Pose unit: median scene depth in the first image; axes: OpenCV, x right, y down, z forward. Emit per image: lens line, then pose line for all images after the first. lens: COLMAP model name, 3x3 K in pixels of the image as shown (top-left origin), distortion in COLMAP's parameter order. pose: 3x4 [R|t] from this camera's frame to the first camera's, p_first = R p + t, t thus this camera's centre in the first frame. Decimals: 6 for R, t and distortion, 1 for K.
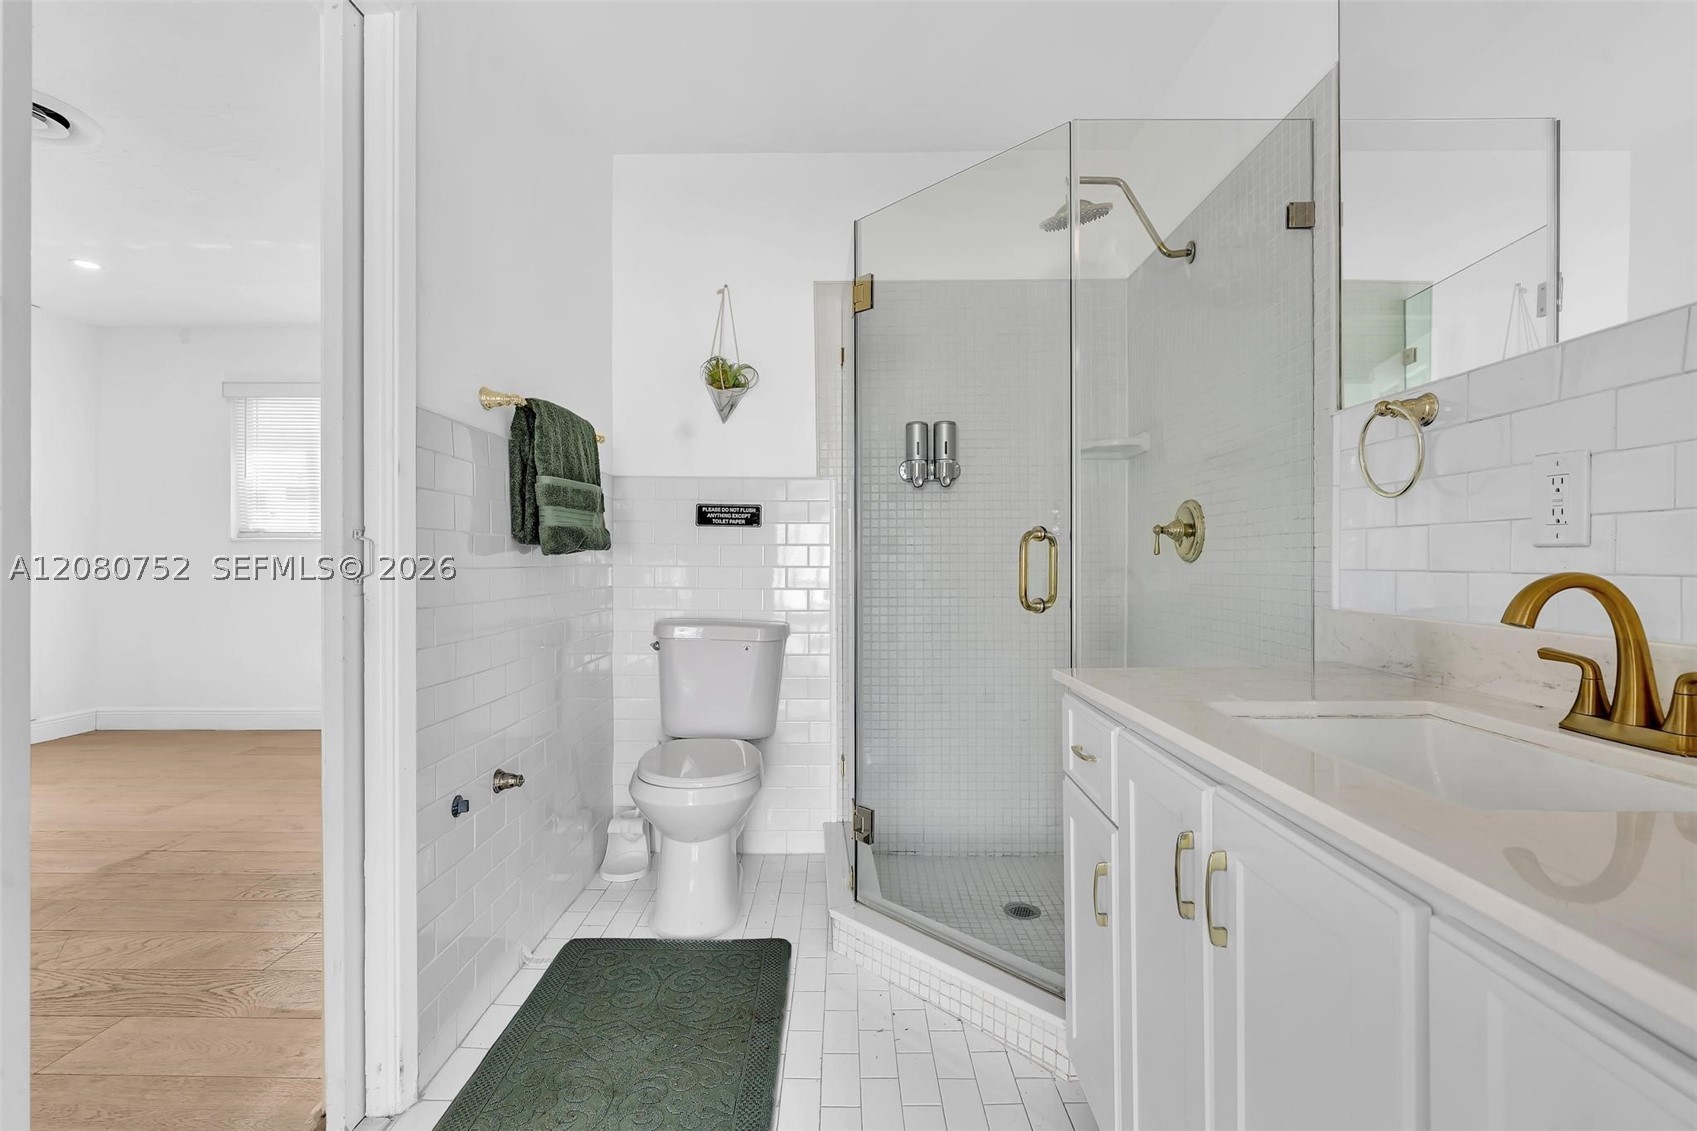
lens RADIAL K [[742.8, 0, 841.6], [0, 742.8, 571.2], [0, 0, 1]] dist [-0.002103, -0.000468]
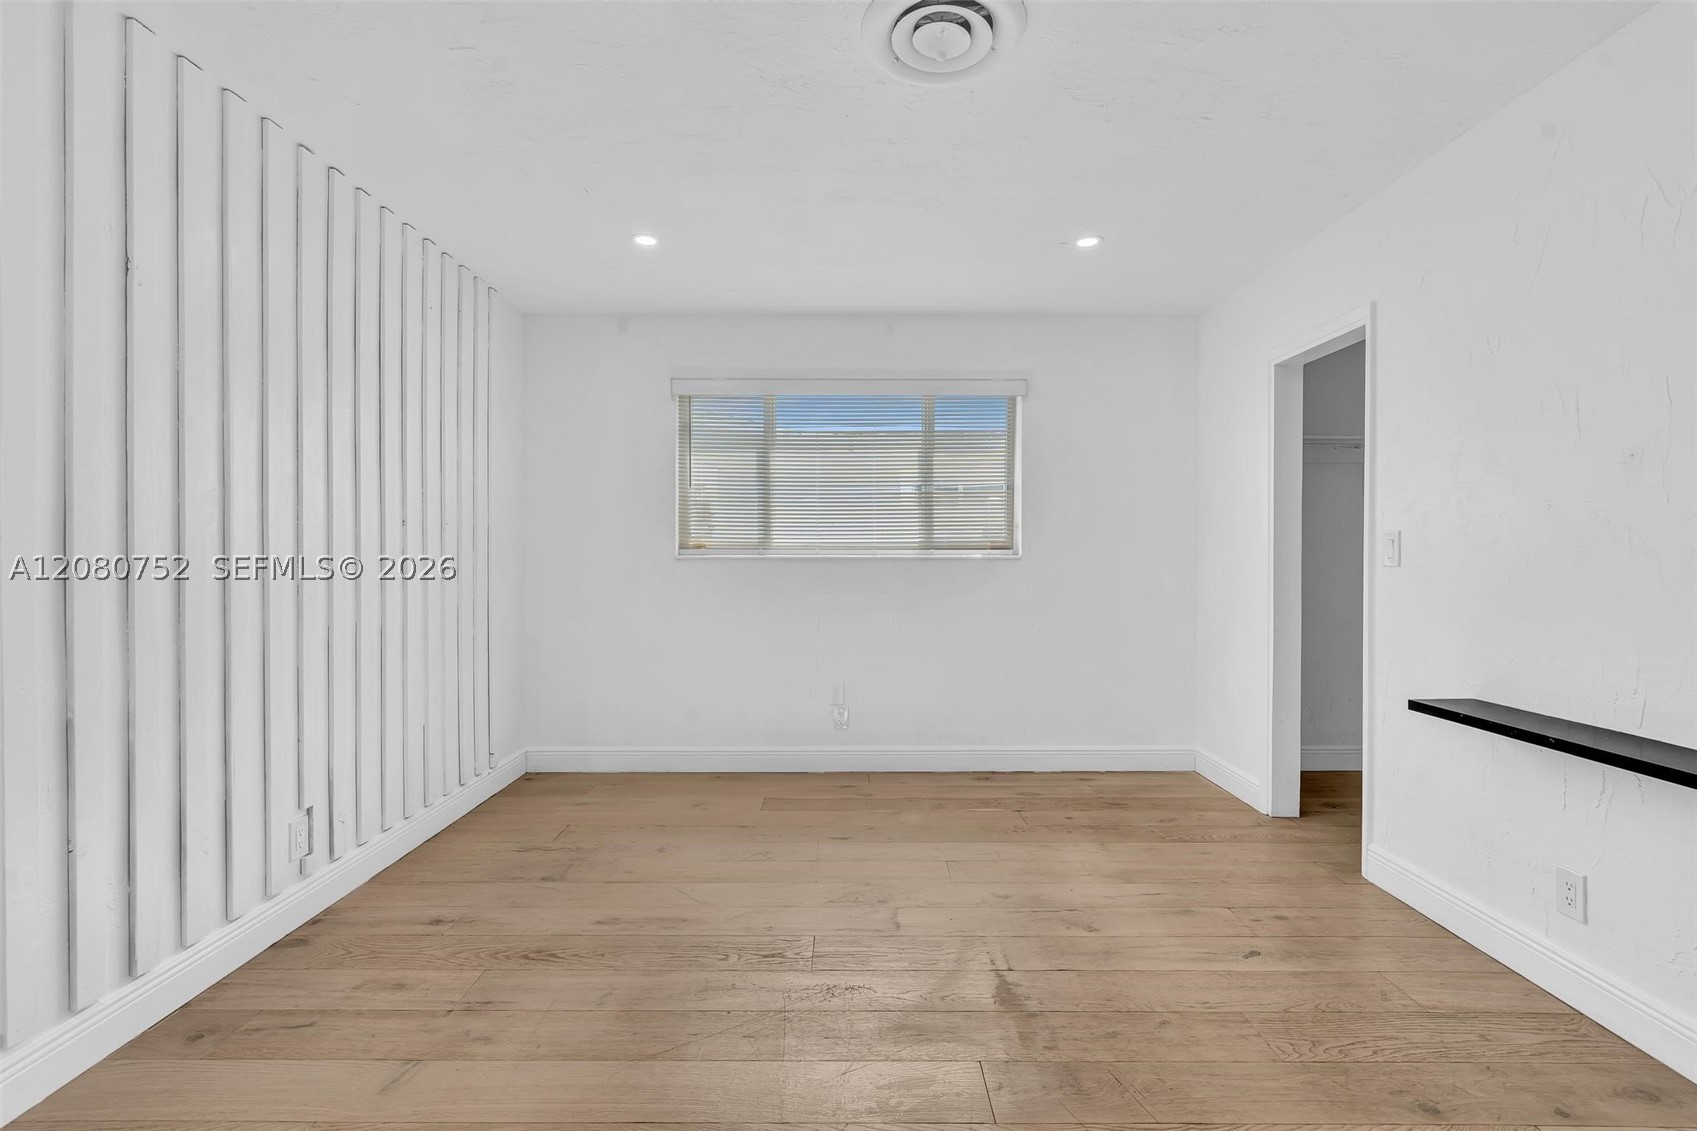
lens RADIAL K [[752.7, 0, 848.5], [0, 752.7, 565.5], [0, 0, 1]] dist [-0.001891, 0.000613]
pose [[0.999992, -0.003885, 0.000460, -1.087685], [0.003876, 0.999814, 0.018893, -0.084828], [-0.000533, -0.018891, 0.999821, 0.177781]]
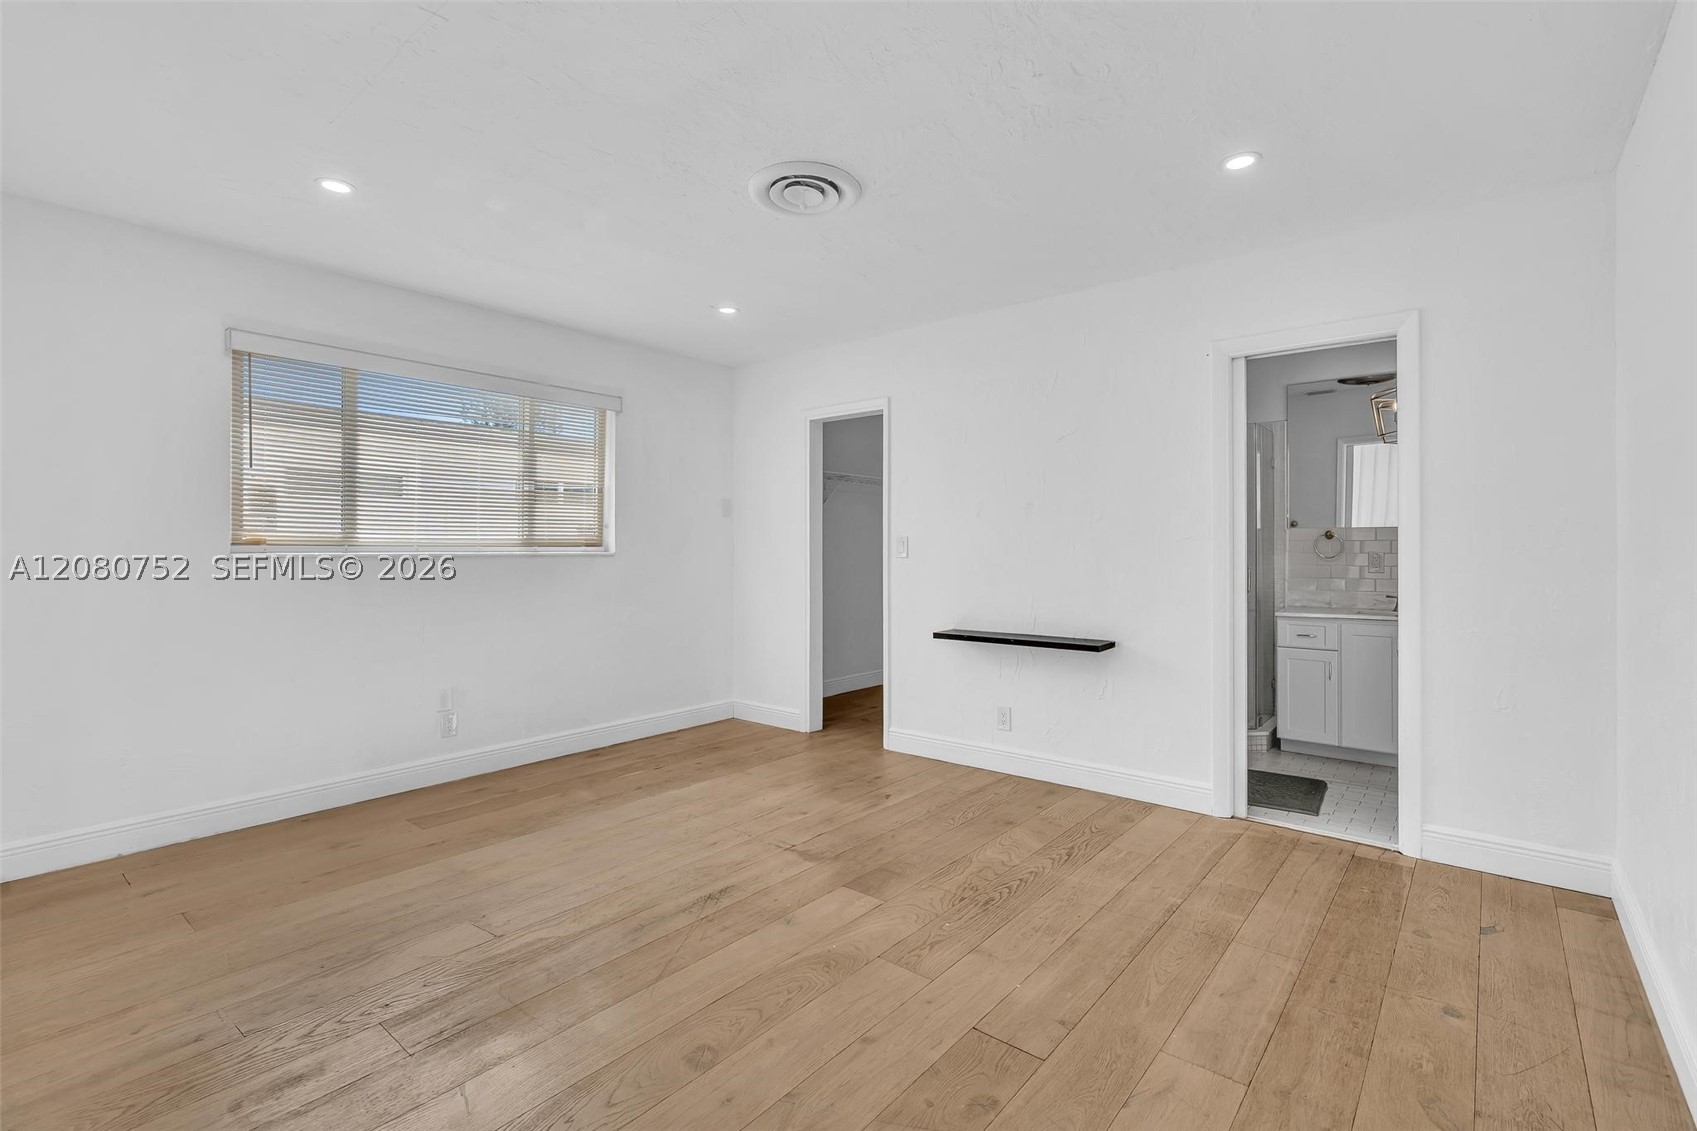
lens RADIAL K [[760.3, 0, 846.8], [0, 760.3, 558.6], [0, 0, 1]] dist [-0.003368, 0.000569]
pose [[0.644520, -0.014138, 0.764457, -1.749750], [0.001970, 0.999856, 0.016831, -0.088053], [-0.764585, -0.009342, 0.644455, 0.180345]]
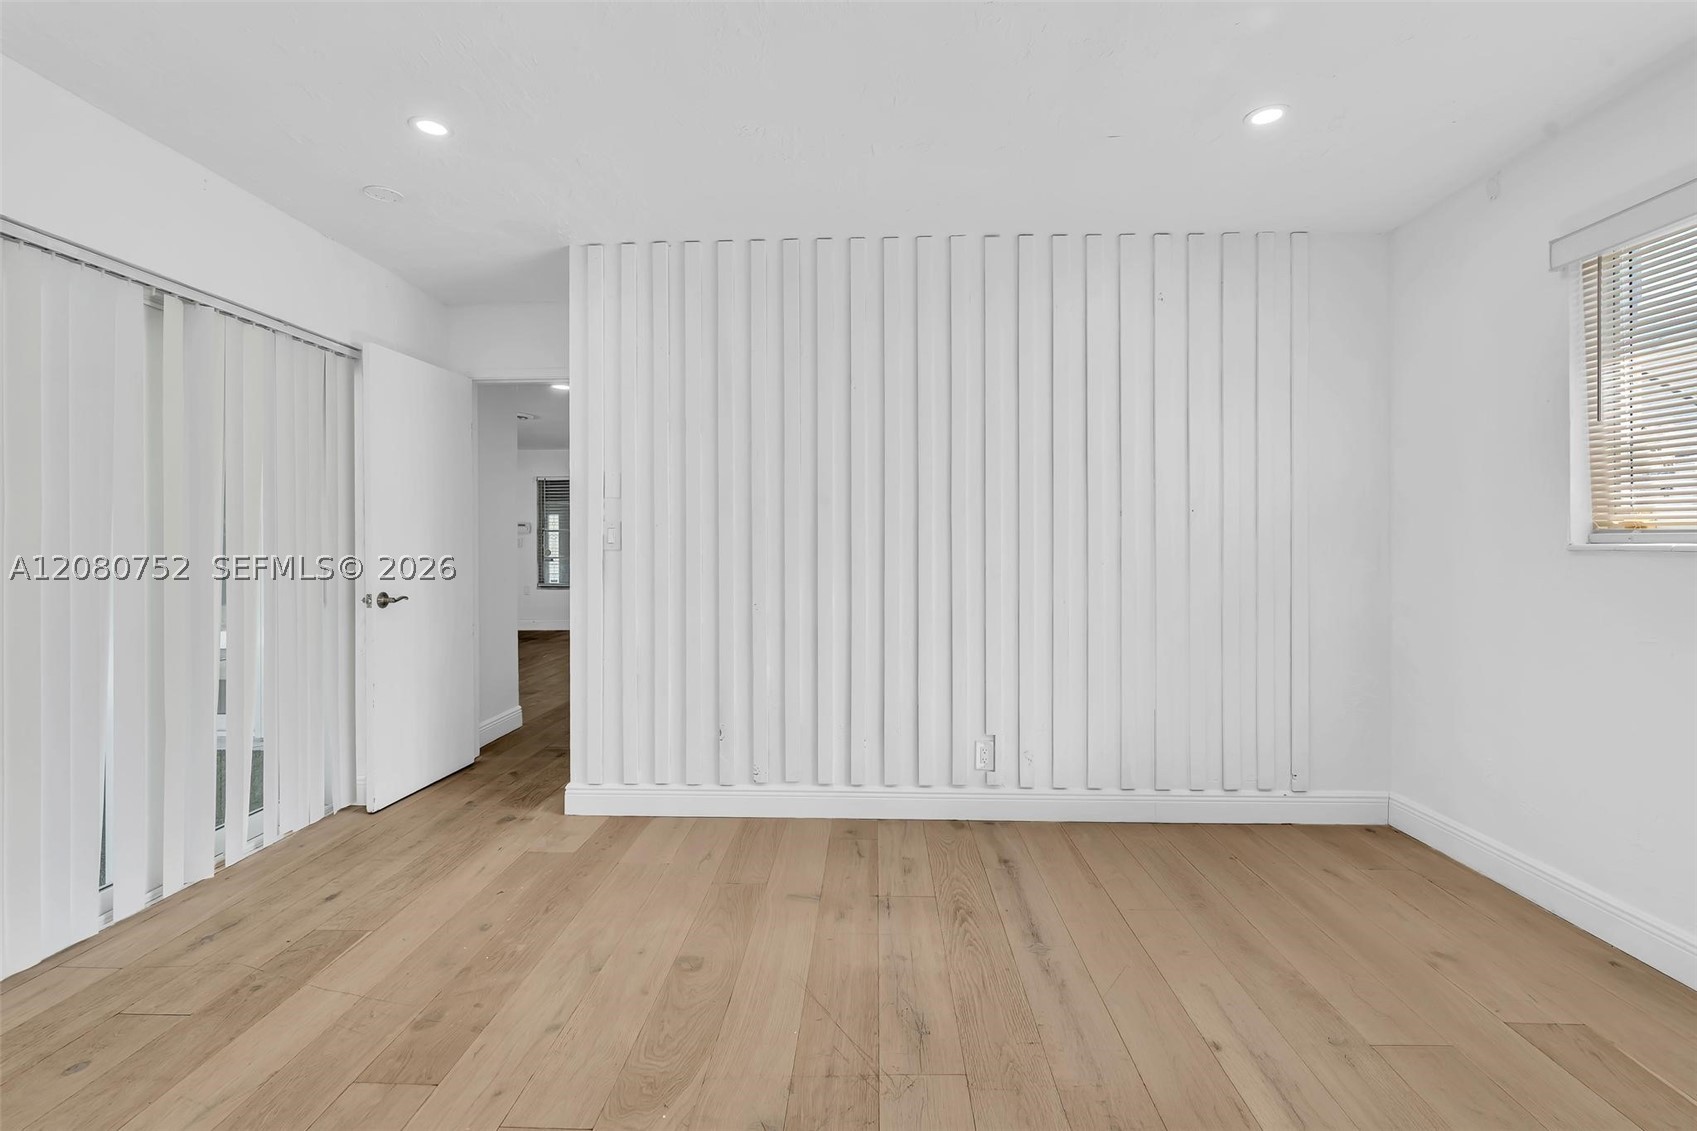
lens RADIAL K [[773.5, 0, 854.1], [0, 773.5, 549.1], [0, 0, 1]] dist [-0.002274, 0.000849]
pose [[-0.034106, 0.003503, -0.999412, -0.488264], [0.005078, 0.999982, 0.003332, -0.079729], [0.999405, -0.004961, -0.034123, 0.925260]]
